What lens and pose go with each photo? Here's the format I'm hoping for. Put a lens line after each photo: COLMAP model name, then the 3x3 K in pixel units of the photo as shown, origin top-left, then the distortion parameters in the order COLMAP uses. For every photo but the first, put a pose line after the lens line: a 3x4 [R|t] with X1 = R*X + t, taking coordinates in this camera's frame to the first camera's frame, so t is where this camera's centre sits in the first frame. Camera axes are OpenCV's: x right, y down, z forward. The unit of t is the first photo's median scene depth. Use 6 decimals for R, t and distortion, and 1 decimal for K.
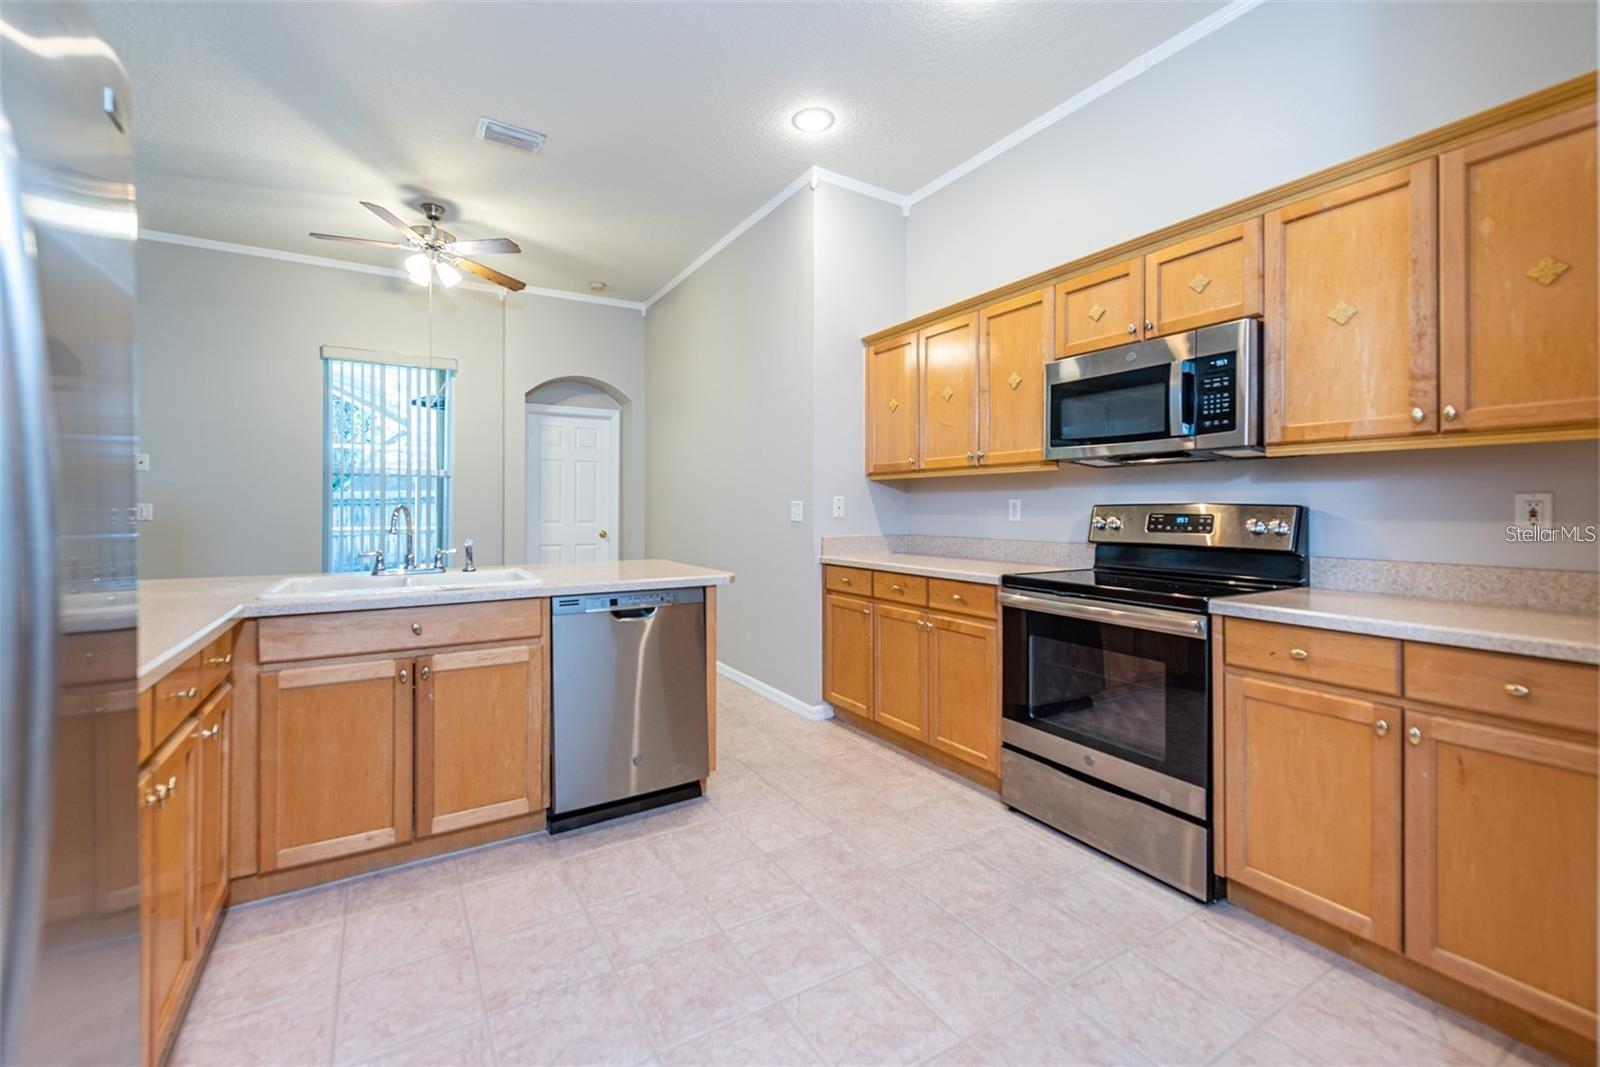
lens RADIAL K [[634.4, 0, 795.4], [0, 634.4, 503.5], [0, 0, 1]] dist [0.011099, -0.000401]
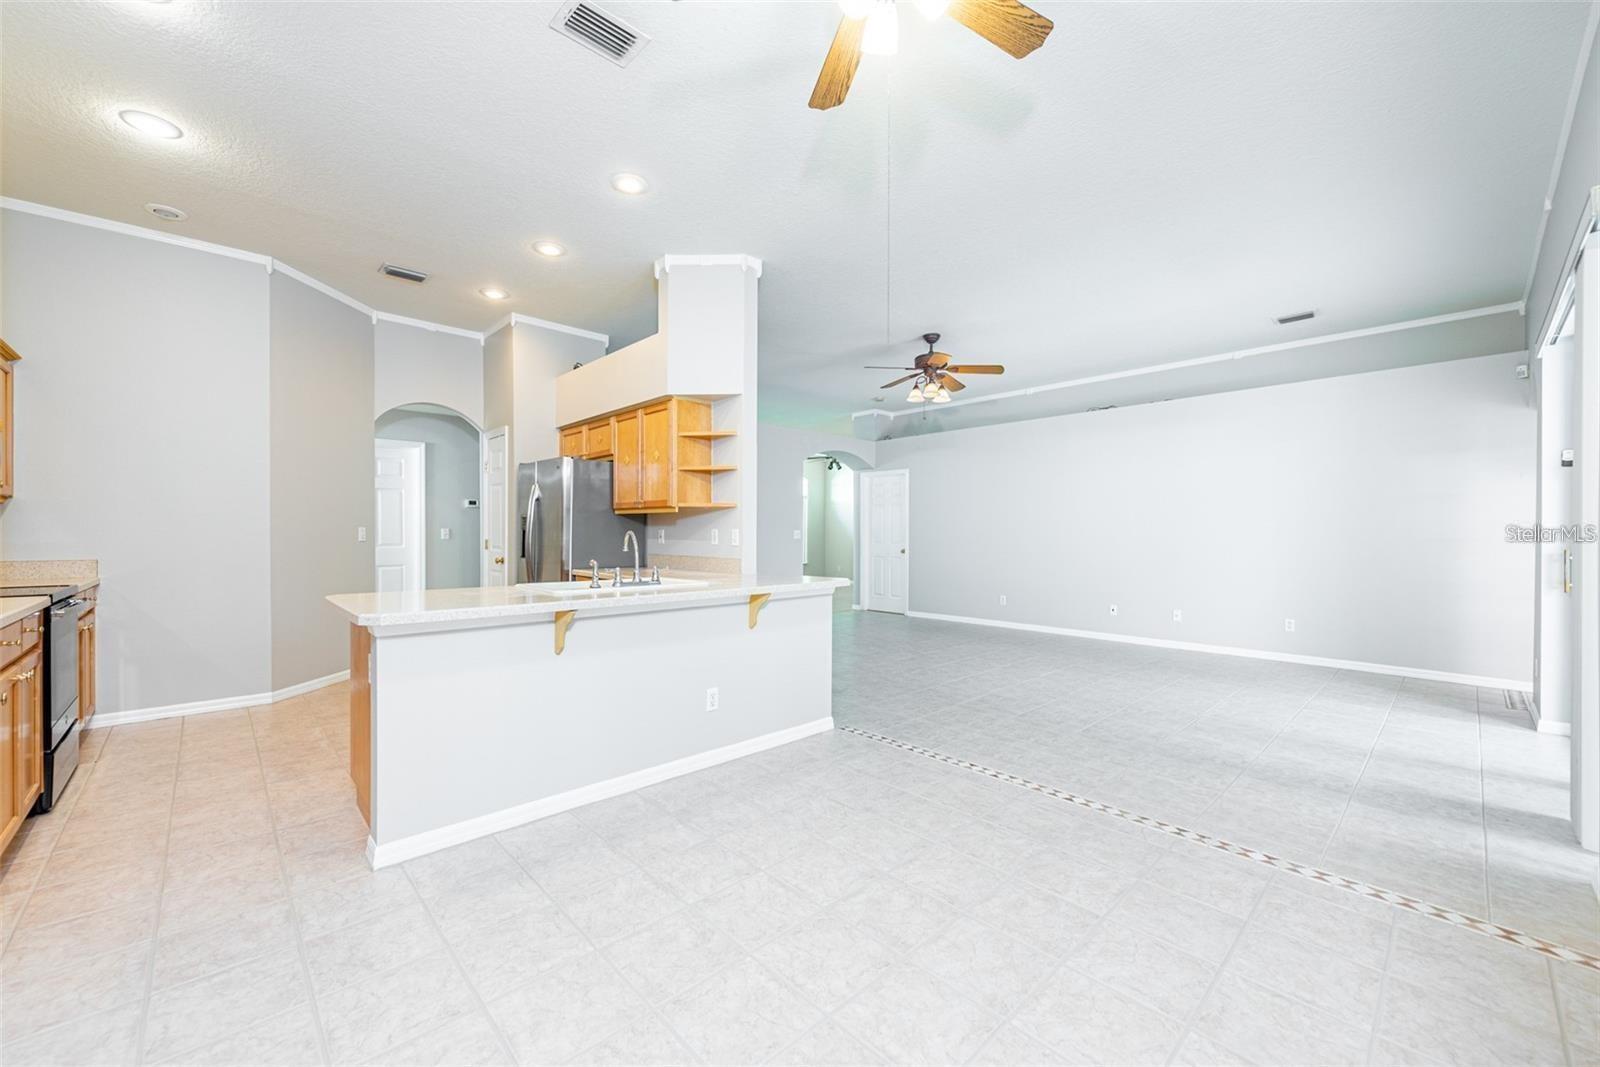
lens RADIAL K [[634.4, 0, 805.5], [0, 634.4, 537.5], [0, 0, 1]] dist [0.011099, -0.000401]
pose [[-0.981792, -0.005613, -0.189877, -1.055702], [-0.005835, 0.999983, 0.000611, 0.017073], [0.189871, 0.001708, -0.981808, 3.454257]]
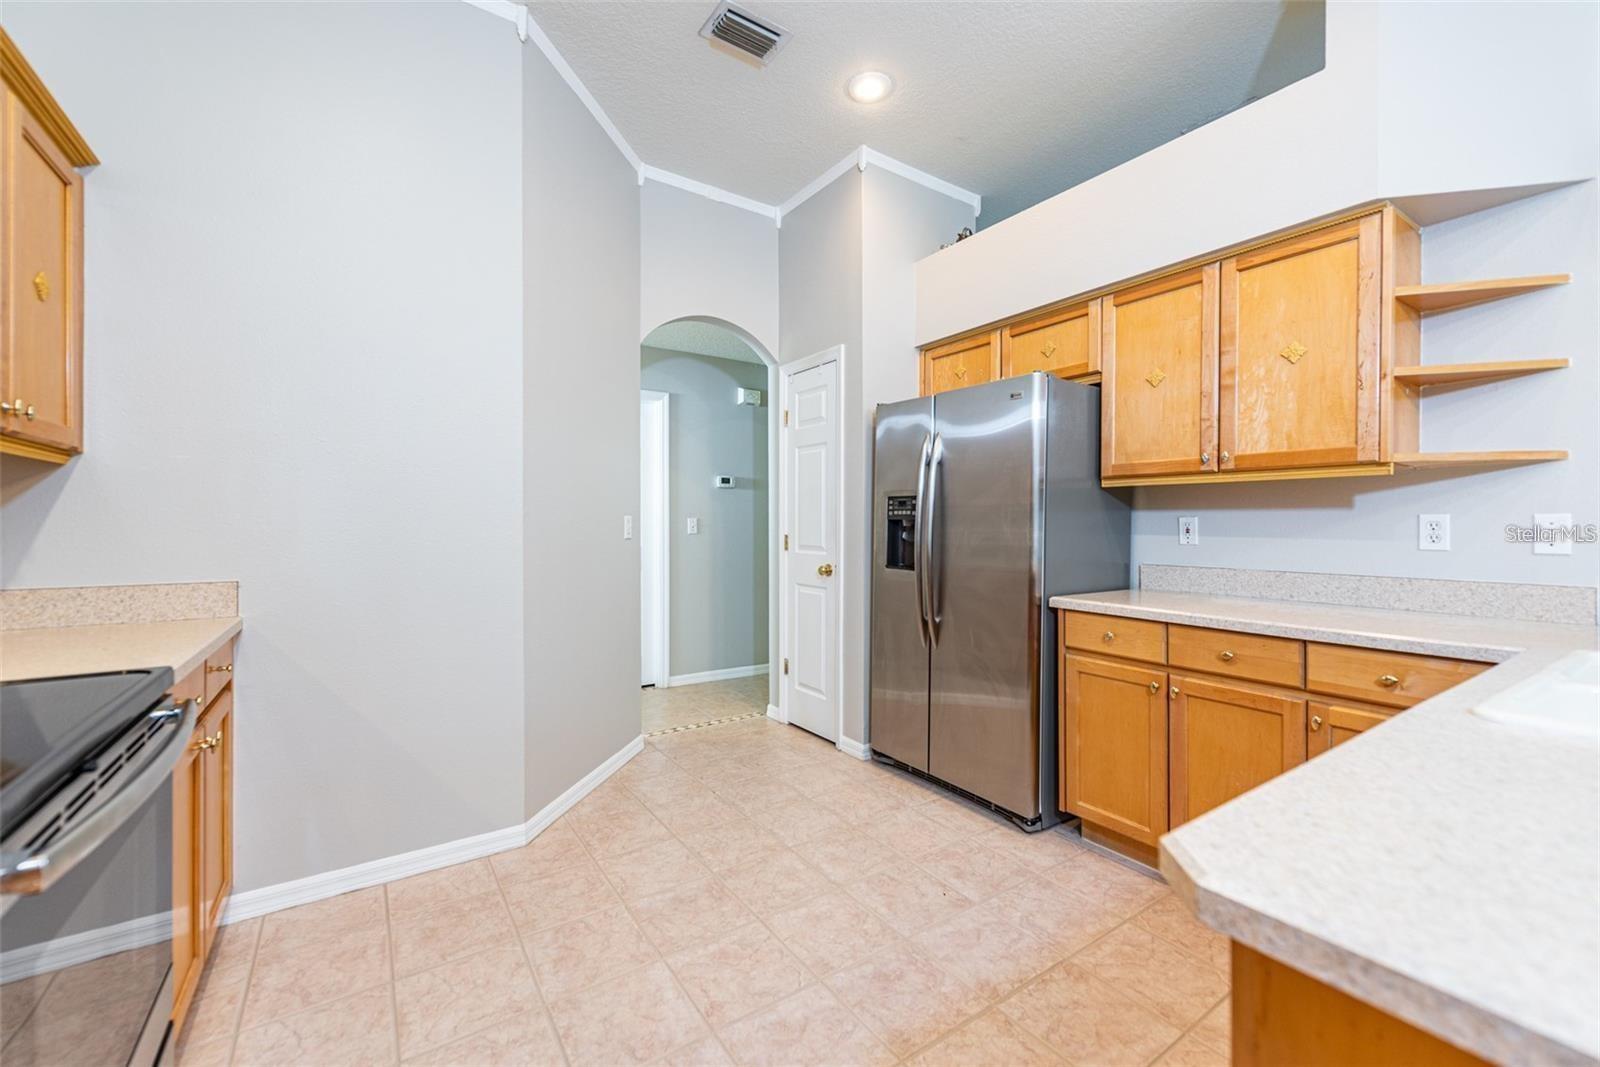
lens RADIAL K [[634.4, 0, 794.6], [0, 634.4, 527.2], [0, 0, 1]] dist [0.011099, -0.000401]
pose [[-0.999375, -0.003935, -0.035134, 0.049245], [-0.003953, 0.999992, 0.000426, 0.013906], [0.035132, 0.000565, -0.999383, 1.887159]]
